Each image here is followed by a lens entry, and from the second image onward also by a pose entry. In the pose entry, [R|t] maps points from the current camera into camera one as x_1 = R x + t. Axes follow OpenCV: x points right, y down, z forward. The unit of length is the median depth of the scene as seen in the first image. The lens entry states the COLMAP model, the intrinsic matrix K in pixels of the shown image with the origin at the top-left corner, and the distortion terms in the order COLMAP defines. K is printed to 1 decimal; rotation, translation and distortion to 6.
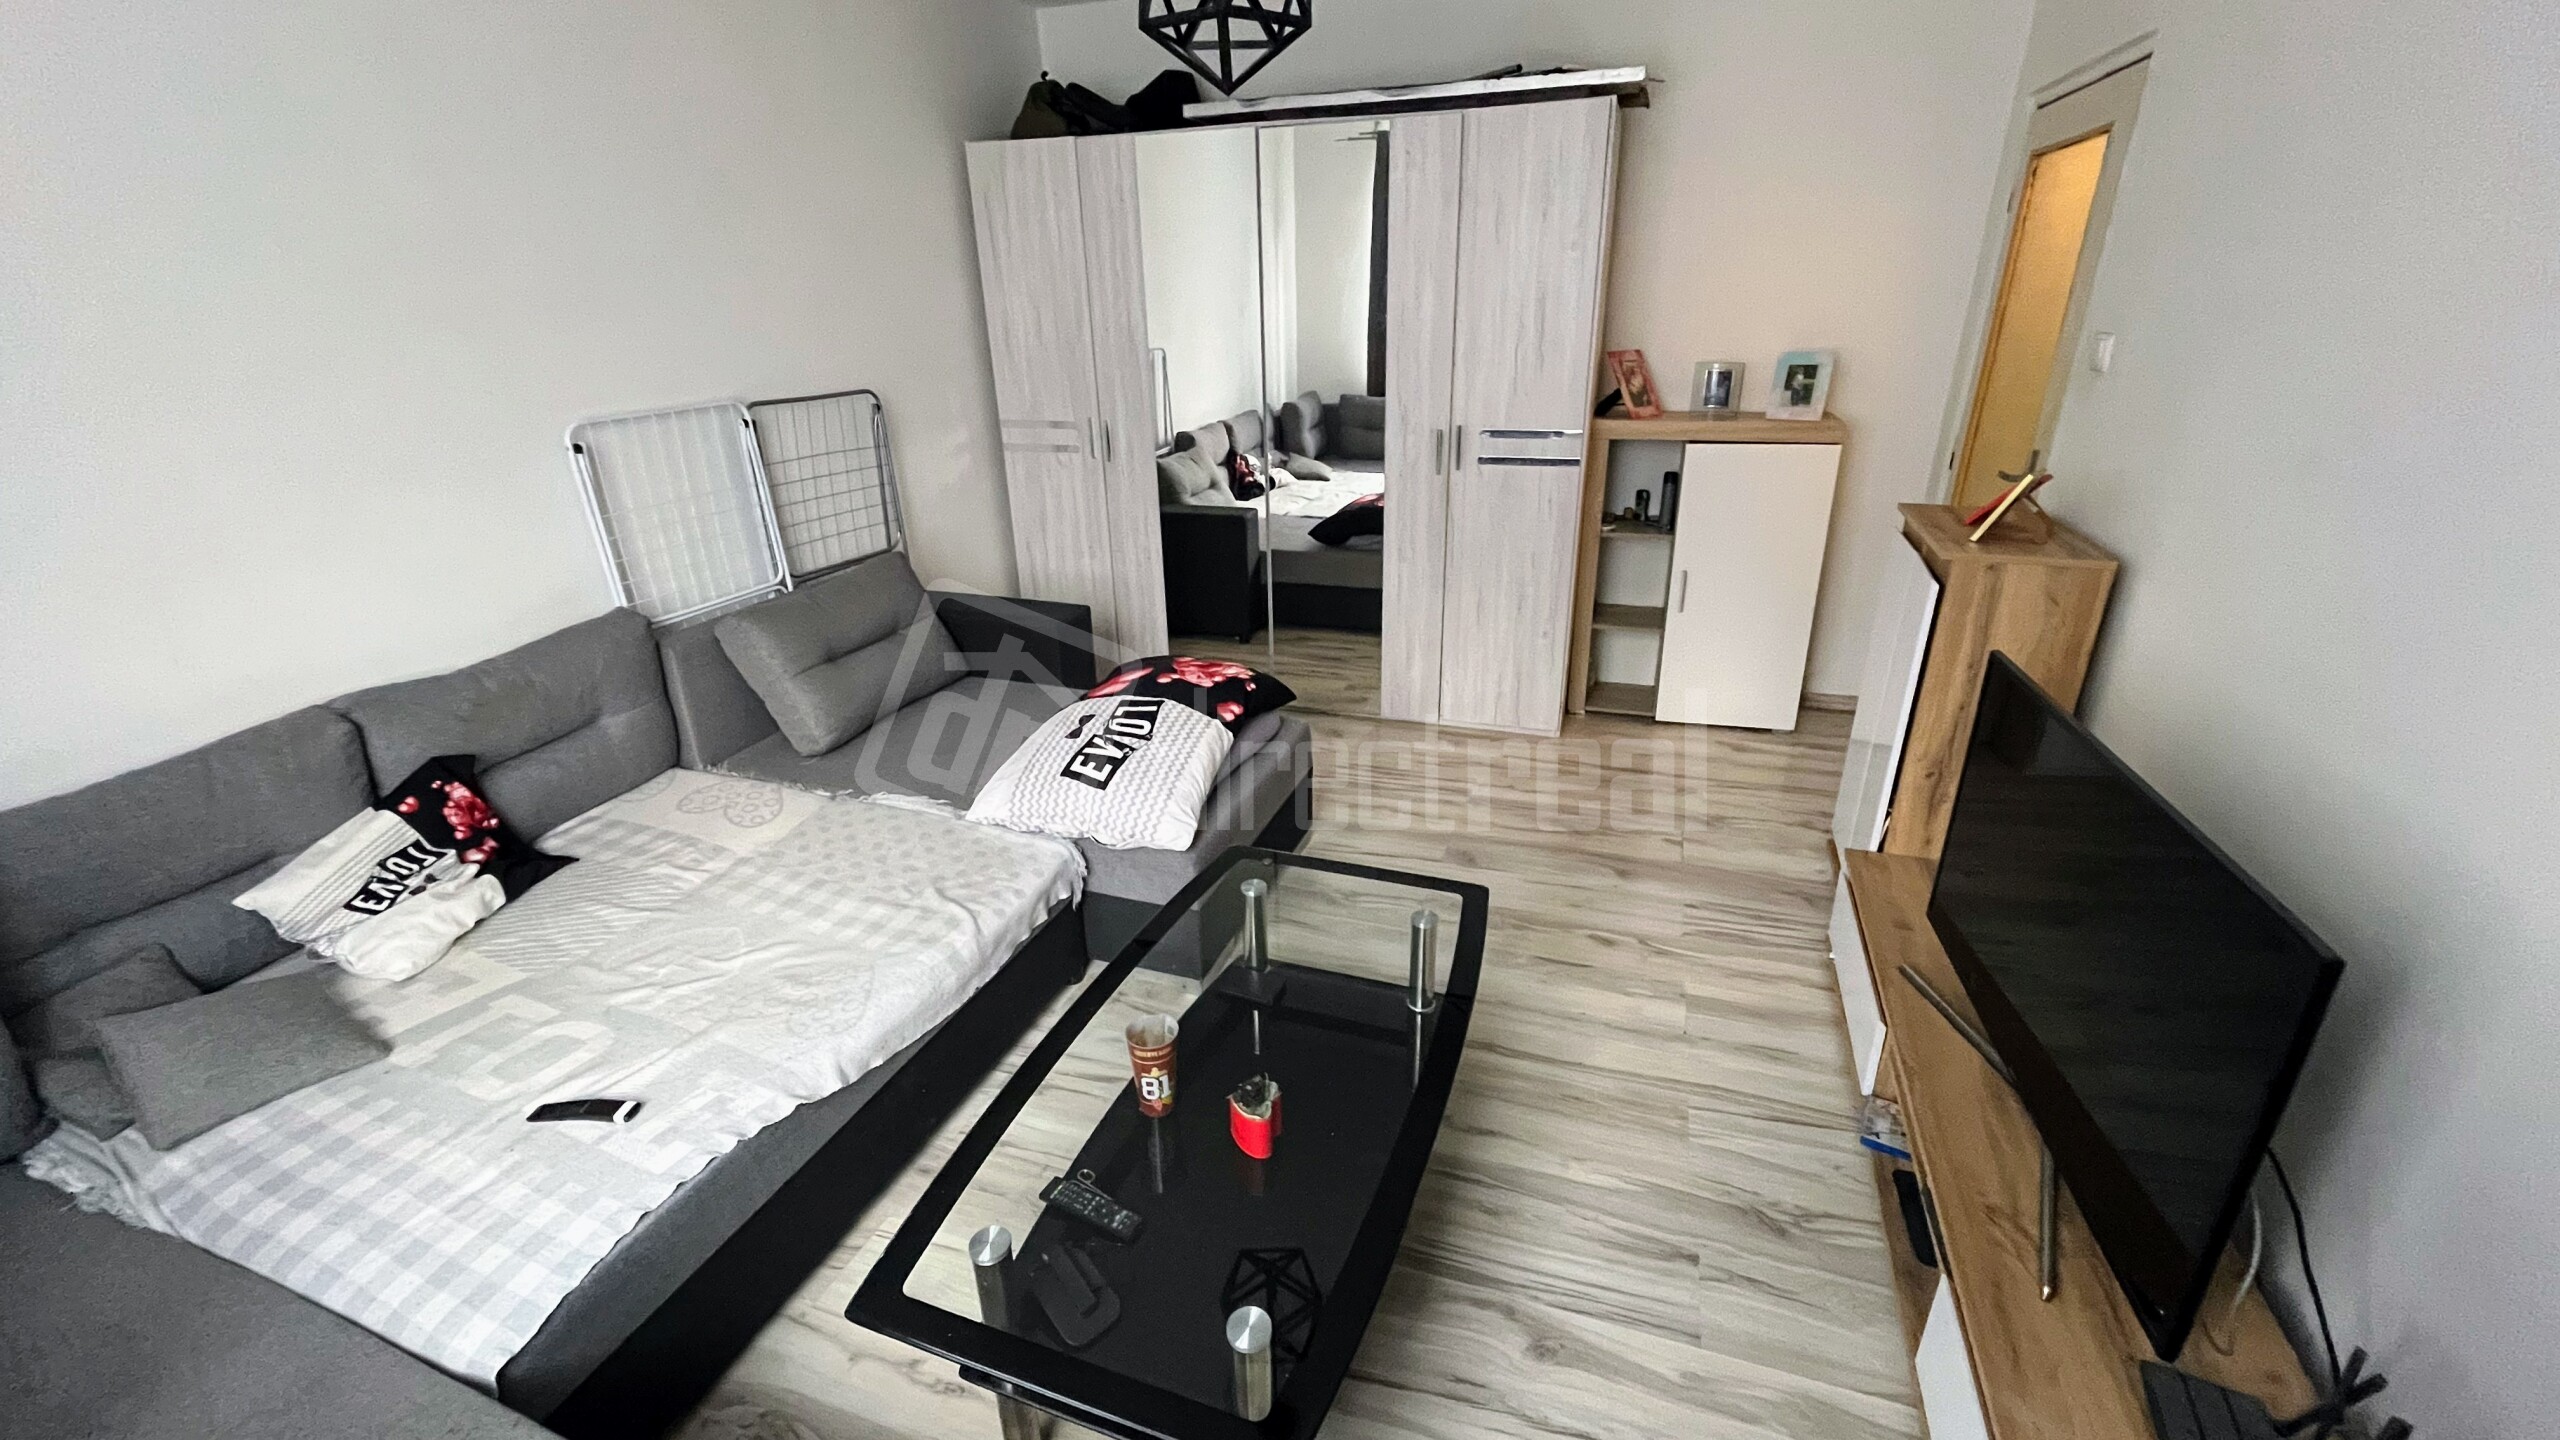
lens RADIAL K [[1049.5, 0, 1281.4], [0, 1049.5, 721.7], [0, 0, 1]] dist [0.011530, -0.000017]
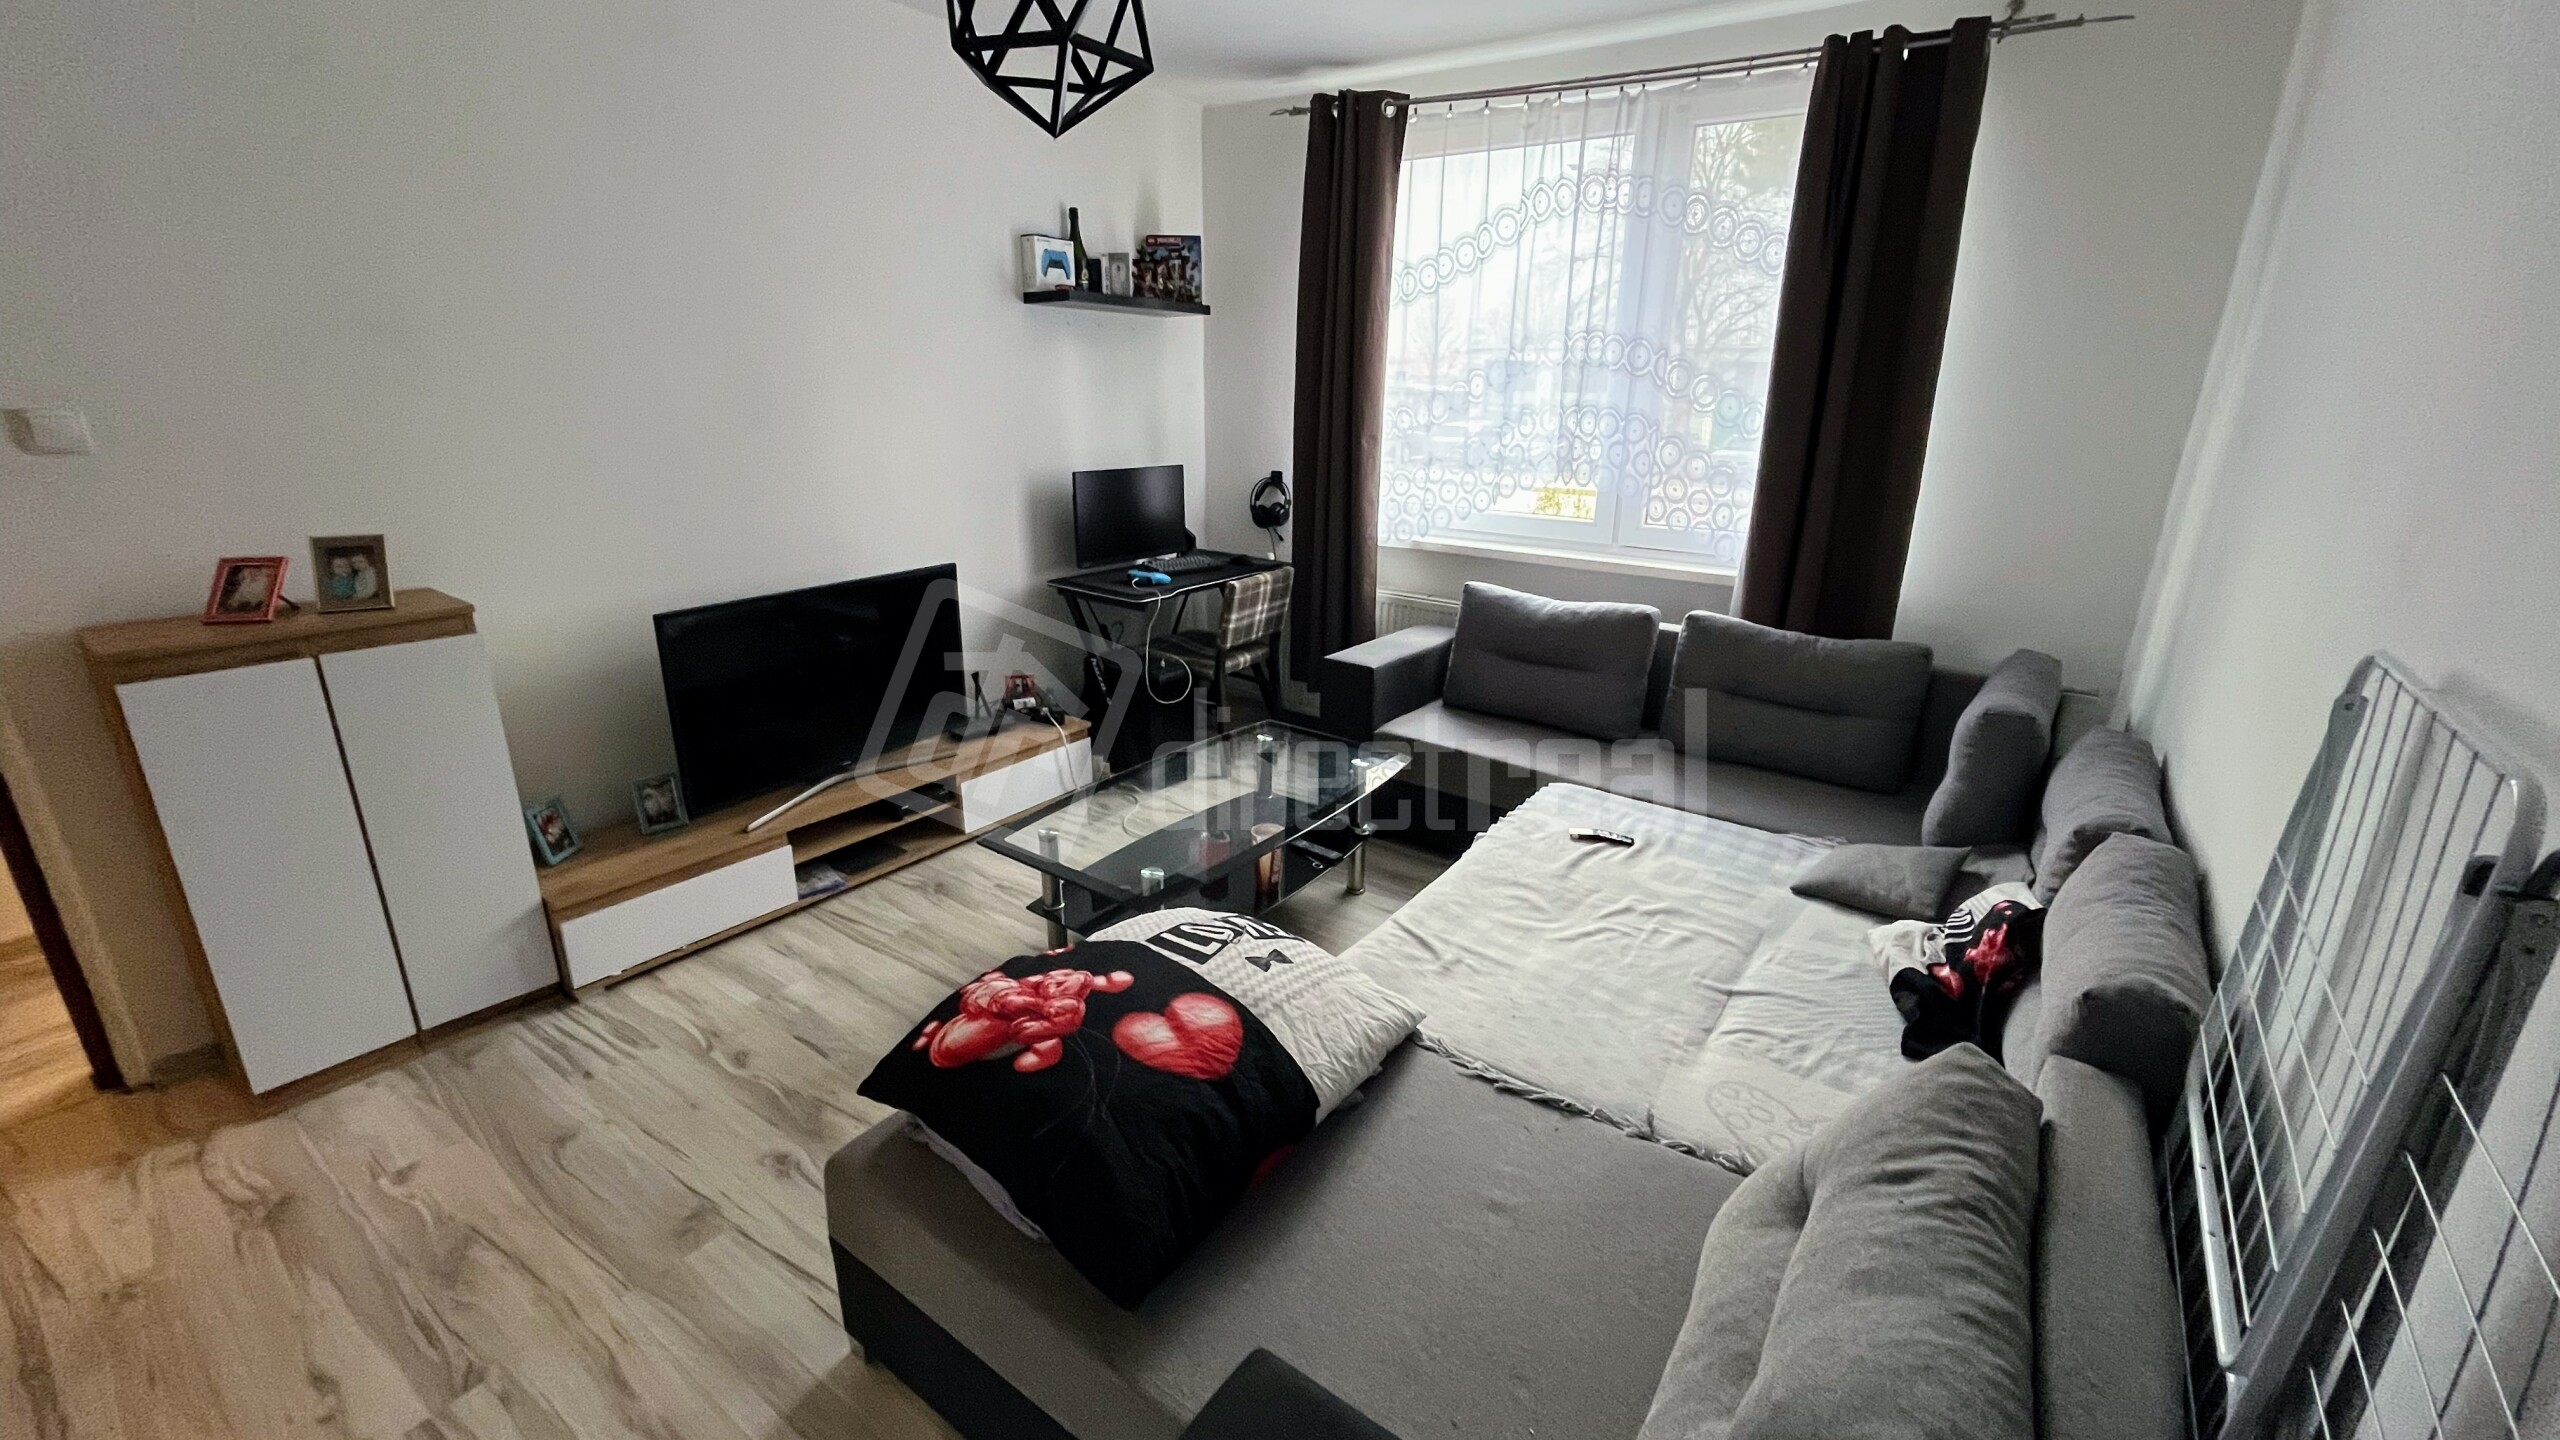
lens RADIAL K [[1049.5, 0, 1278.3], [0, 1049.5, 712.8], [0, 0, 1]] dist [0.011530, -0.000017]
pose [[-0.962490, -0.075850, 0.260498, -0.418623], [0.107368, 0.775268, 0.622441, -0.638028], [-0.249168, 0.627062, -0.738044, 1.609716]]
